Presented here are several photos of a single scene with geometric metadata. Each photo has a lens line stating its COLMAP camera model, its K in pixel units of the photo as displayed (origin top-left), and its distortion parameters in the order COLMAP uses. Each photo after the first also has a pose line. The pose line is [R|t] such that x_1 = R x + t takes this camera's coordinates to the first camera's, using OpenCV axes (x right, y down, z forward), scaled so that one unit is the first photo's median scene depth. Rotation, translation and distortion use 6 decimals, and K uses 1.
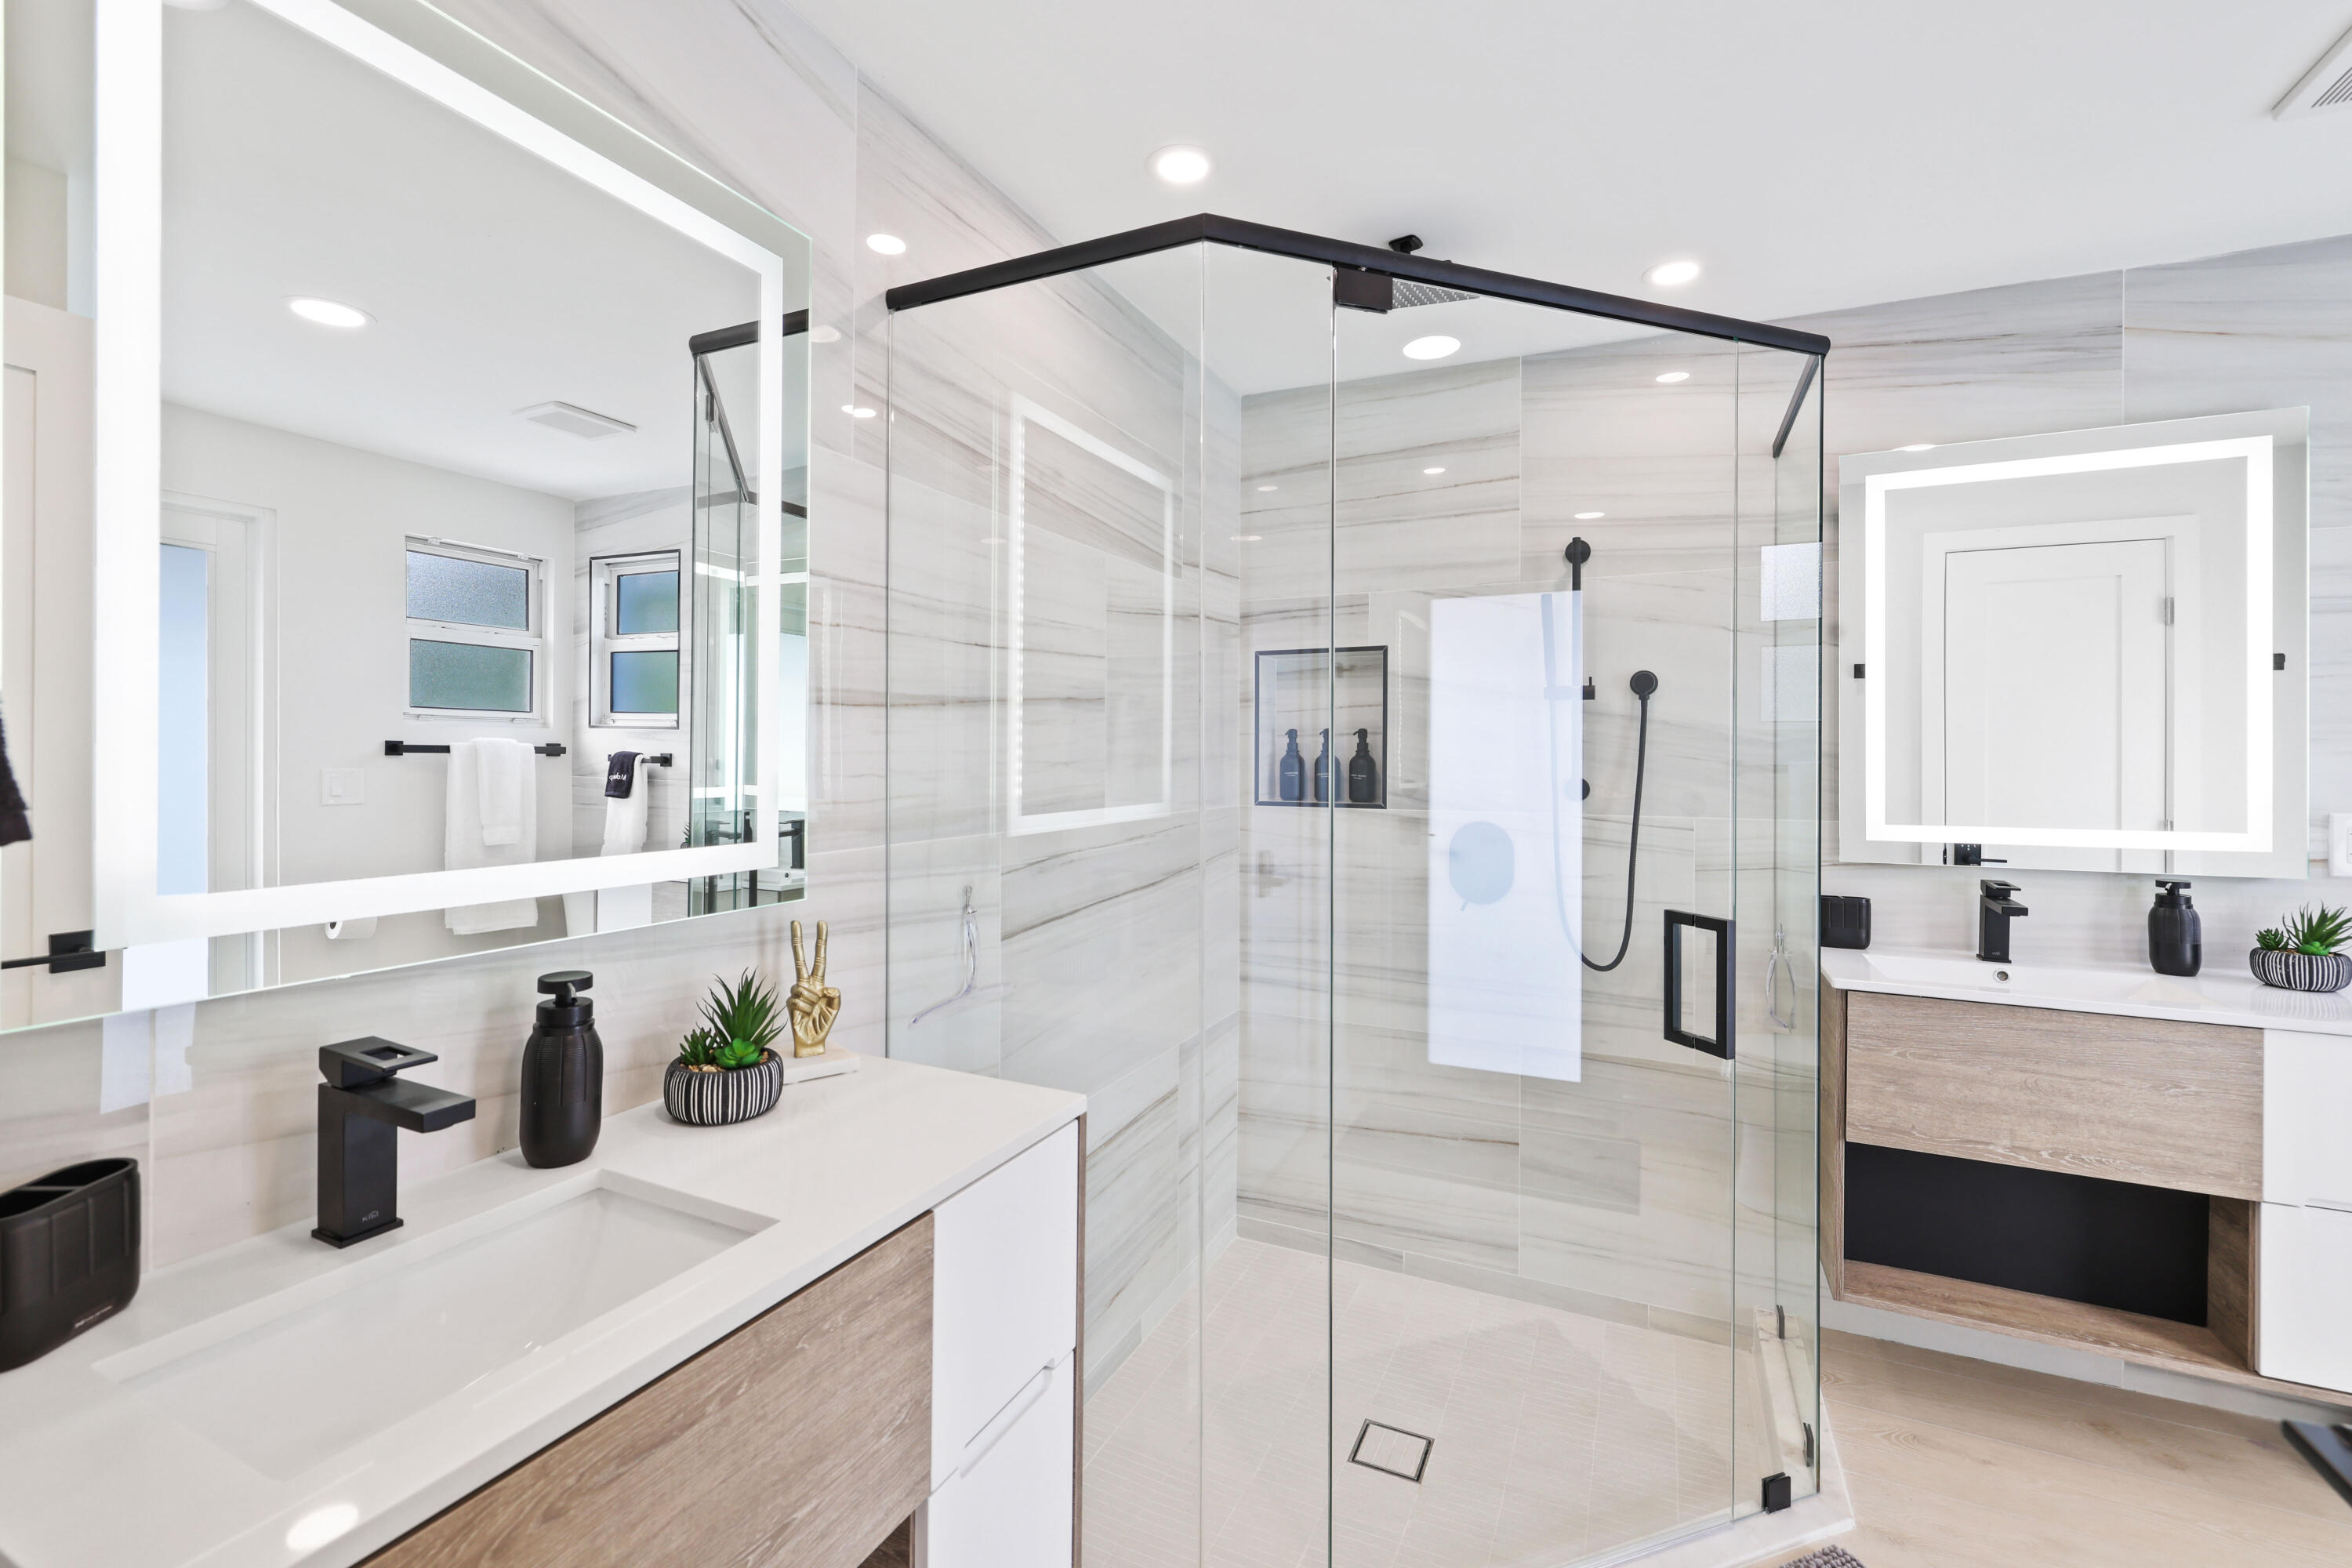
lens RADIAL K [[1022.8, 0, 1169.4], [0, 1022.8, 751.9], [0, 0, 1]] dist [-0.001341, -0.000514]
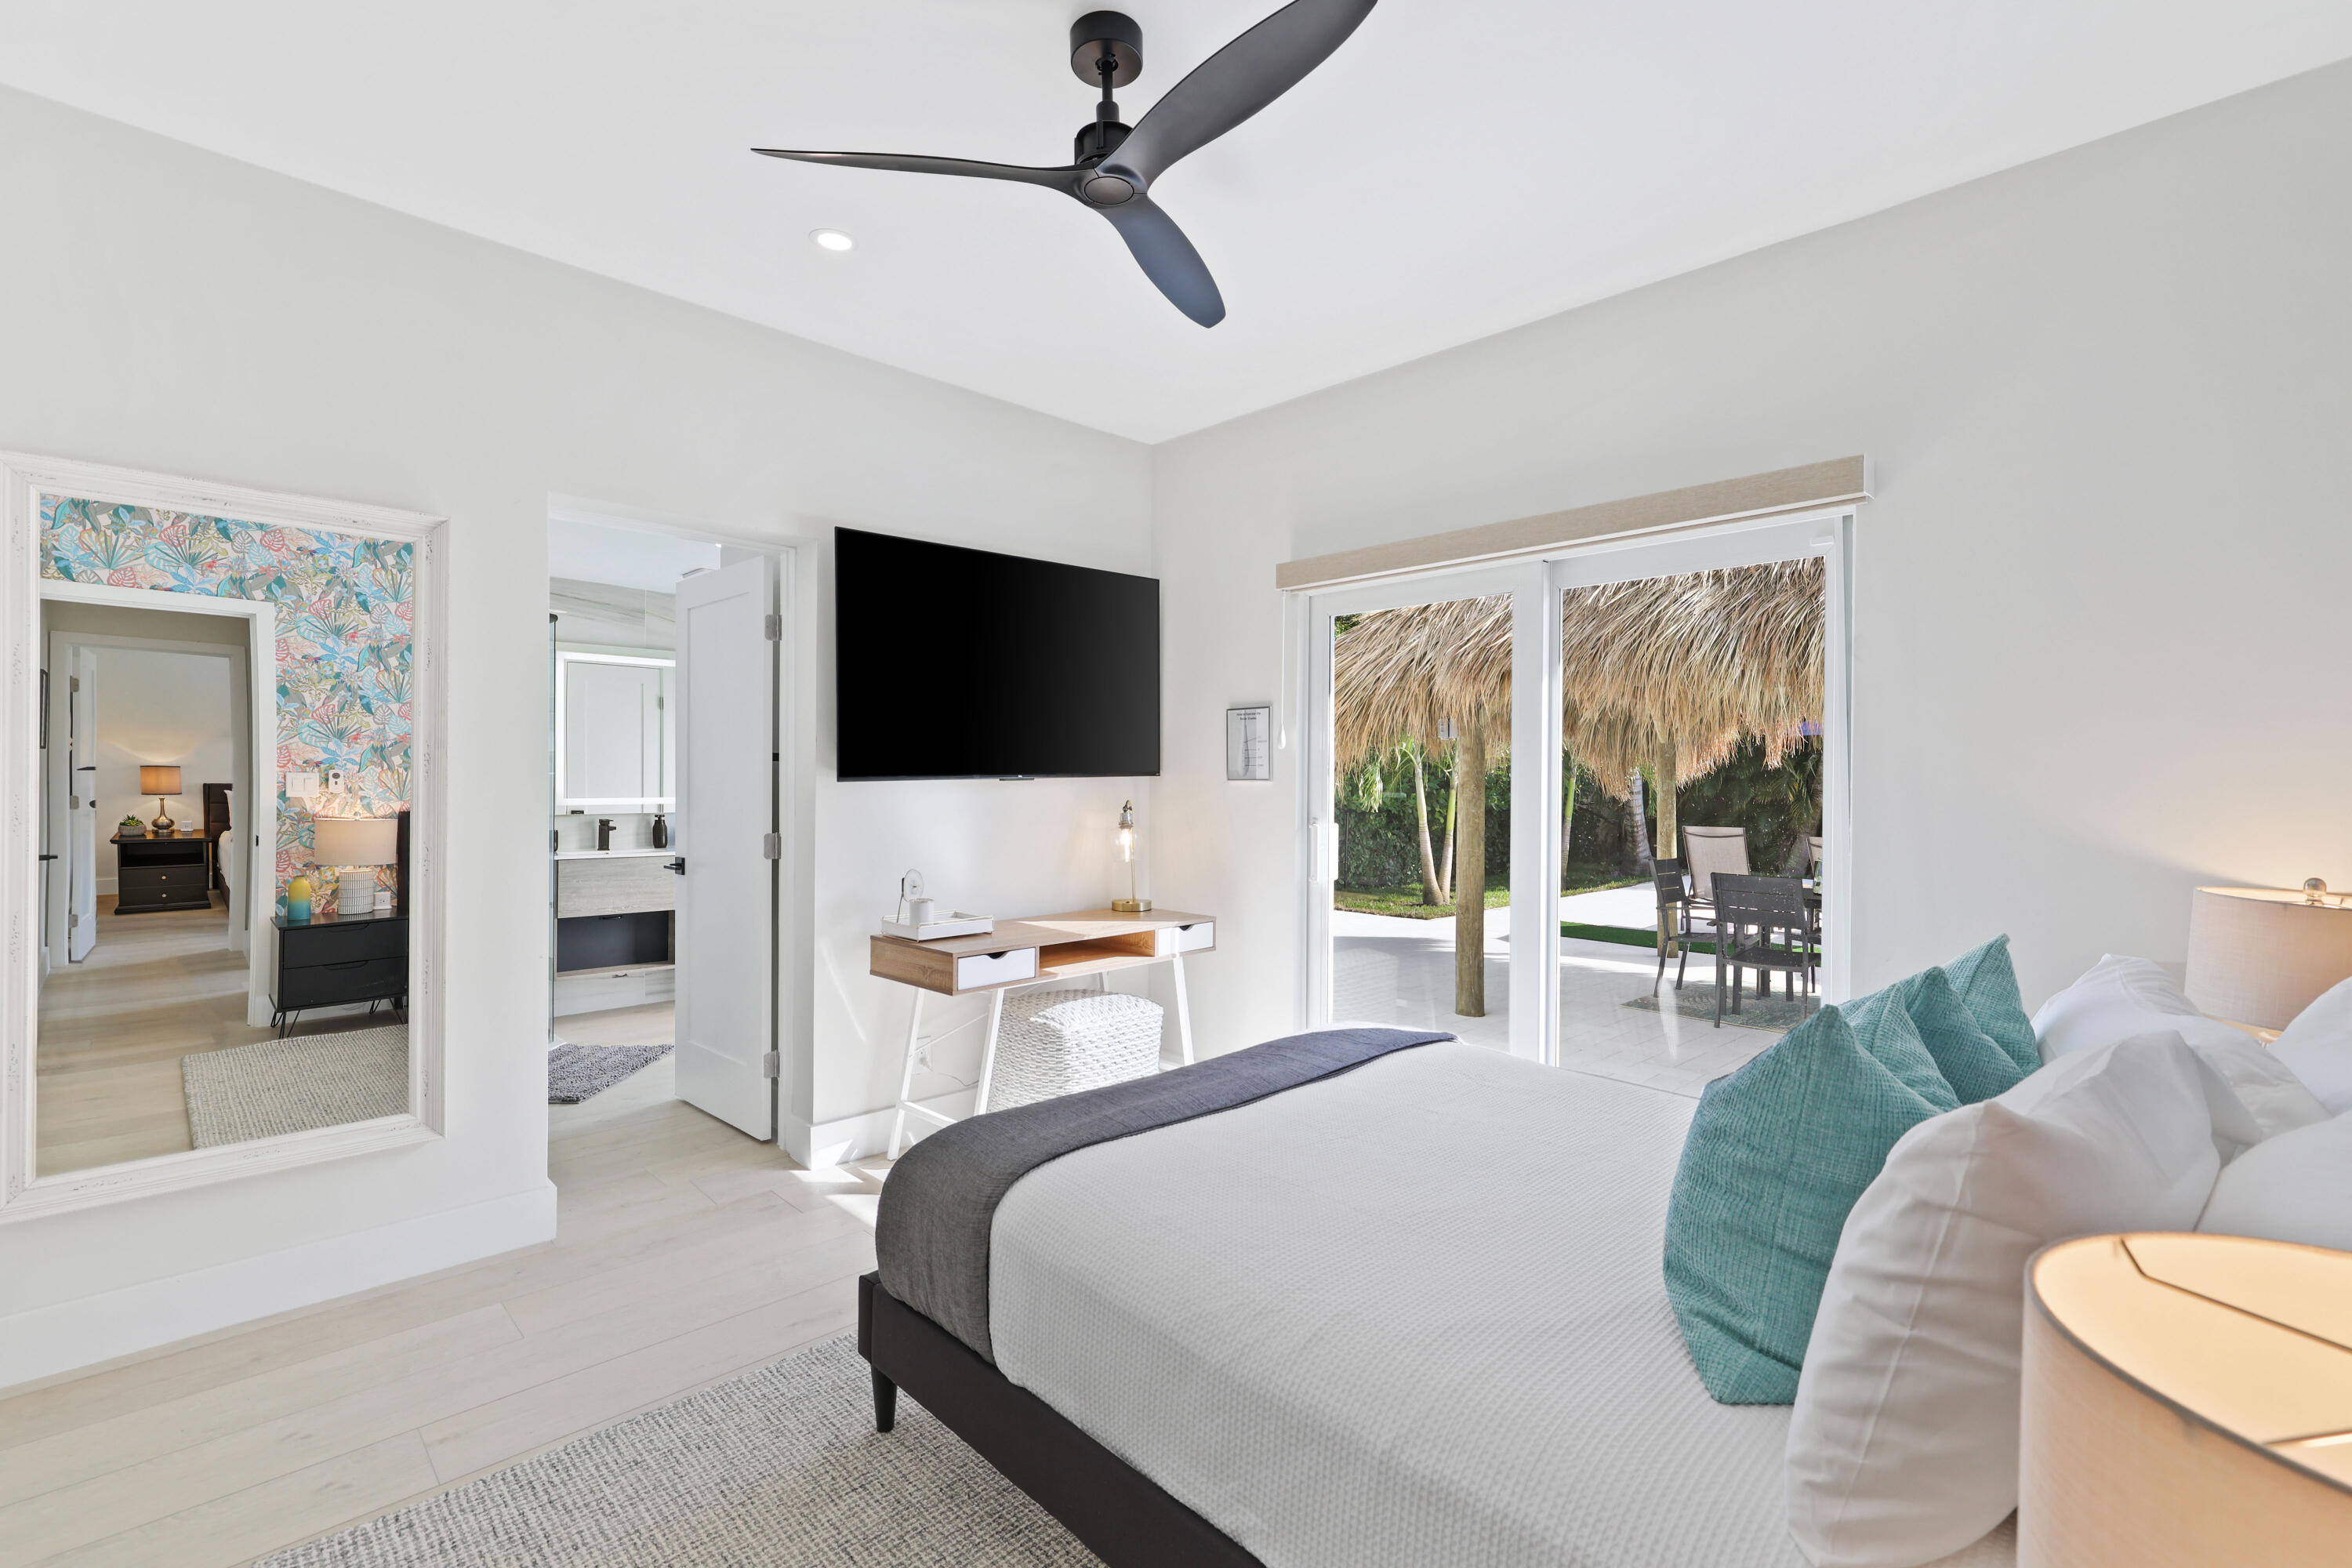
lens RADIAL K [[1028.2, 0, 1176.0], [0, 1028.2, 784.0], [0, 0, 1]] dist [-0.000537, -0.000120]
pose [[0.331237, -0.008949, 0.943505, -1.294254], [-0.008749, 0.999883, 0.012556, -0.005479], [-0.943507, -0.012414, 0.331120, -1.358803]]
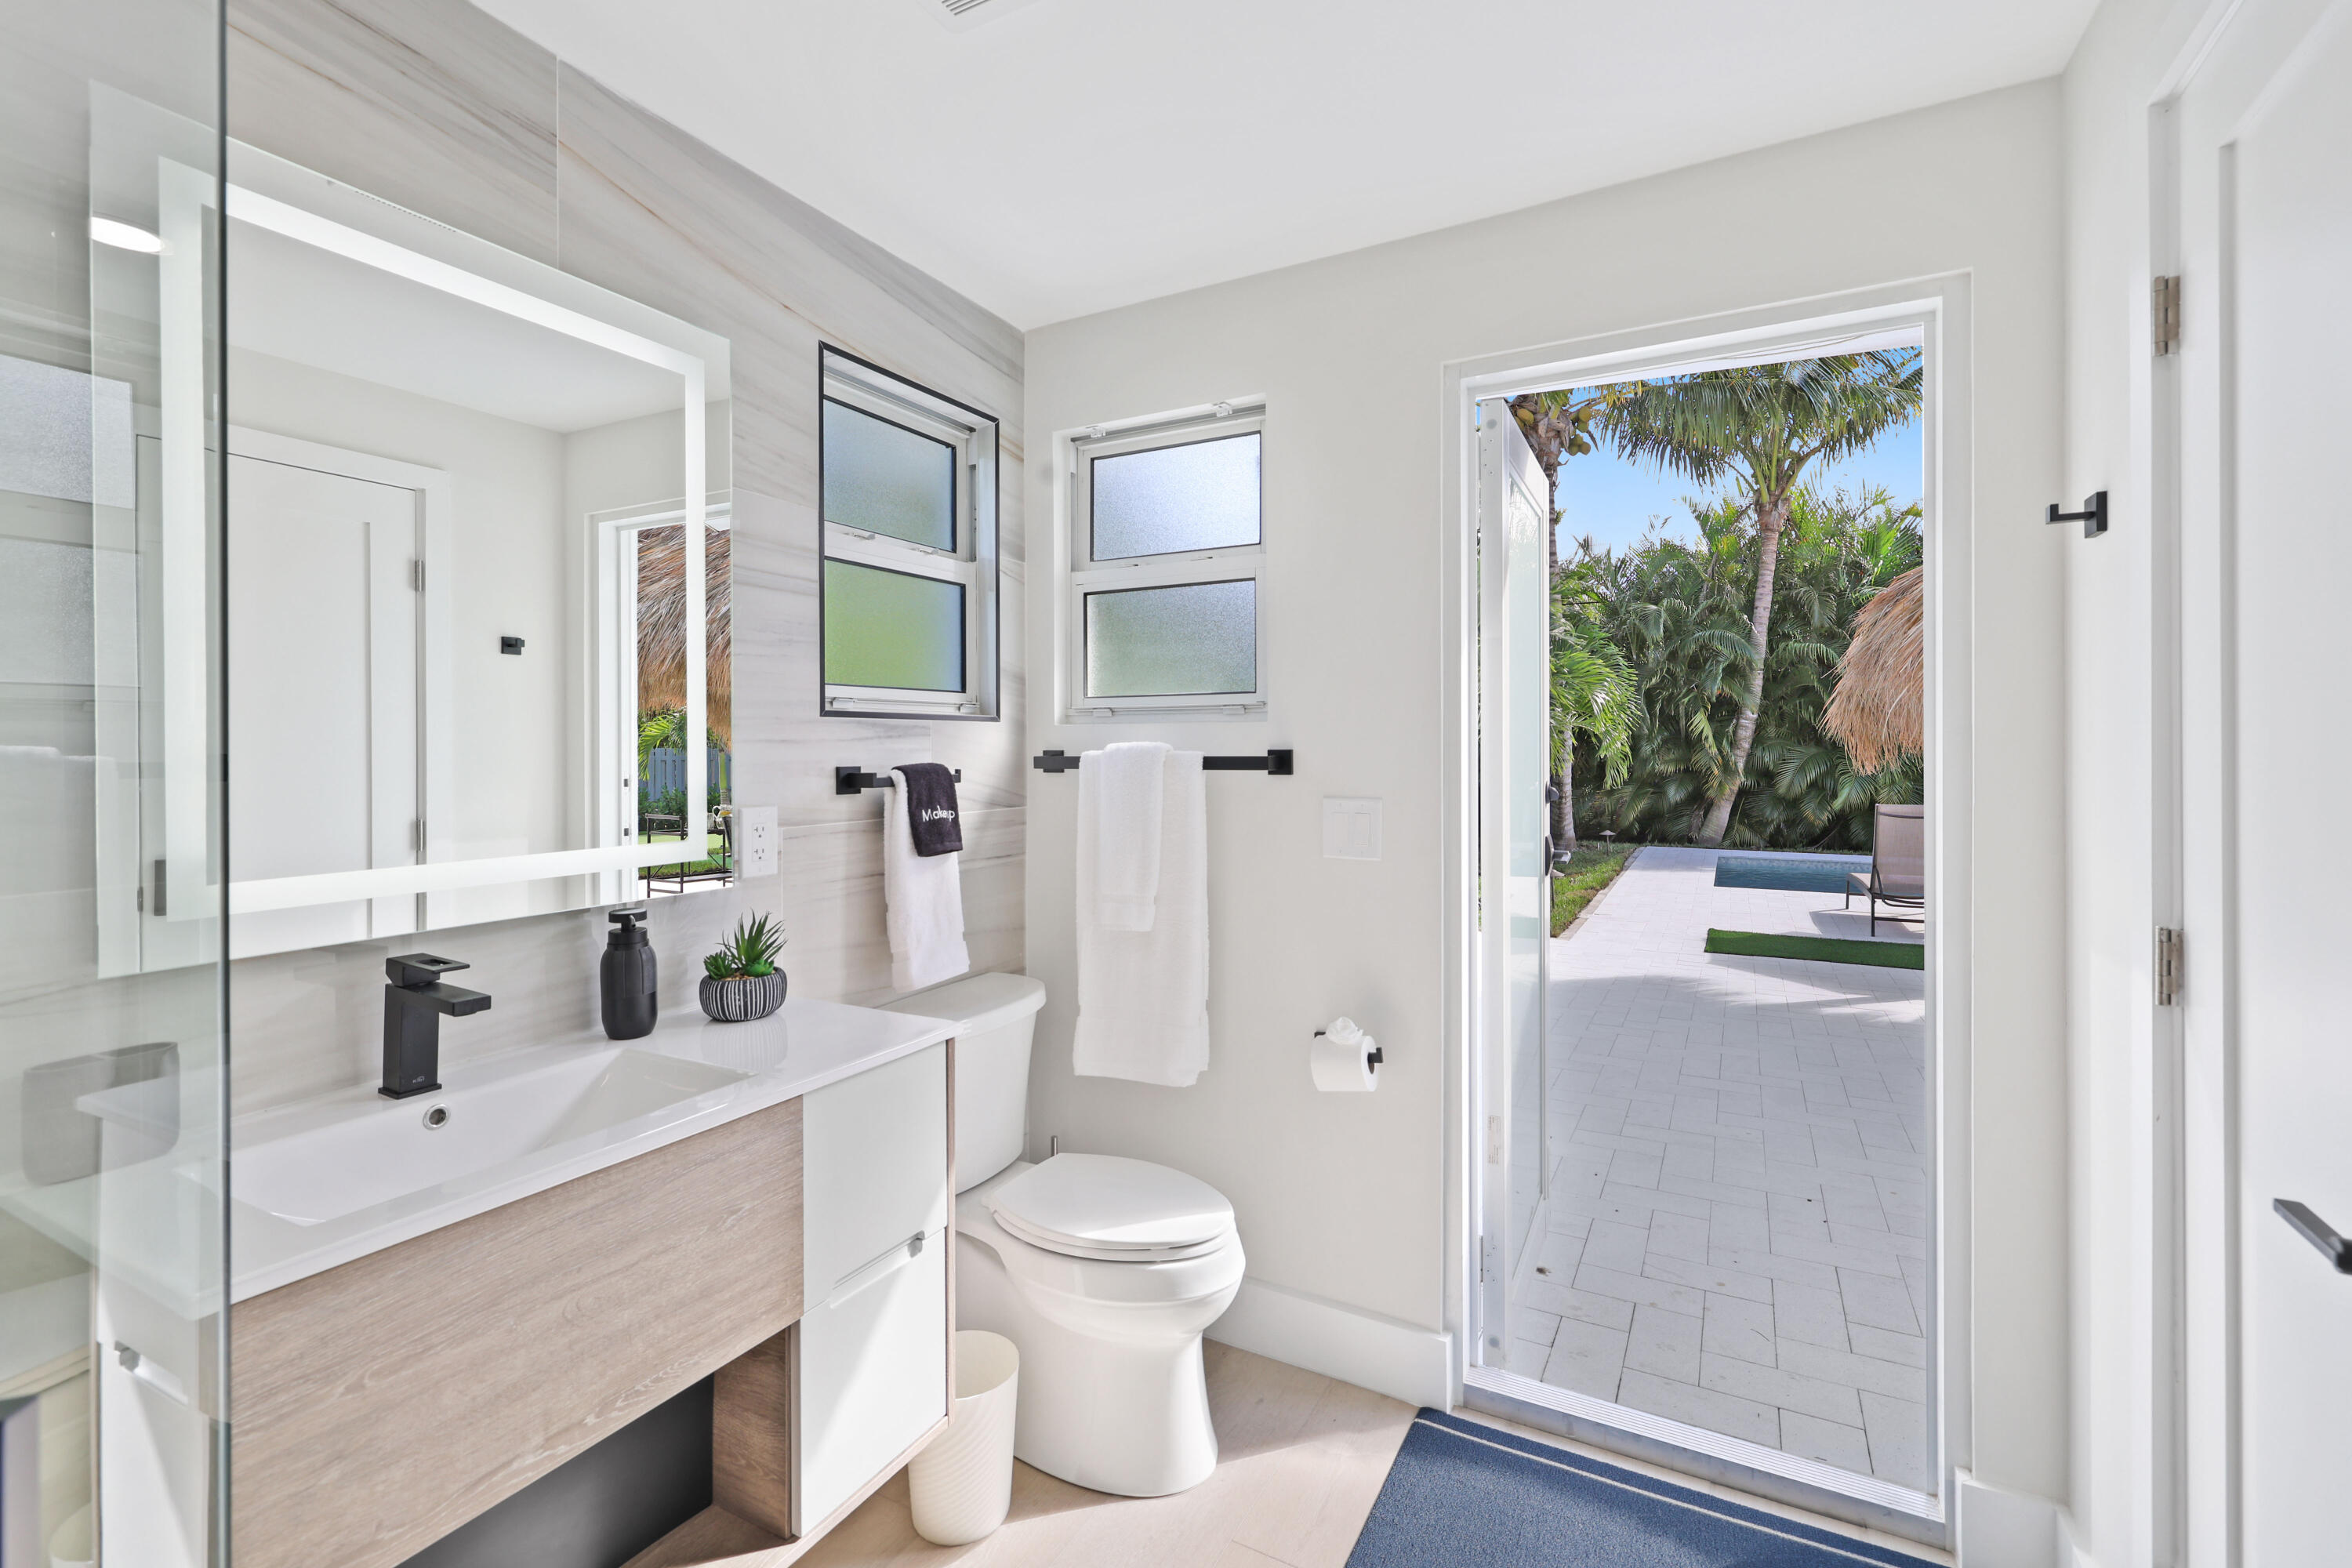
lens RADIAL K [[1022.8, 0, 1169.4], [0, 1022.8, 751.9], [0, 0, 1]] dist [-0.001341, -0.000514]
pose [[0.044560, -0.007086, 0.998982, 0.270135], [-0.000891, 0.999974, 0.007133, 0.003897], [-0.999006, -0.001208, 0.044553, 0.605409]]
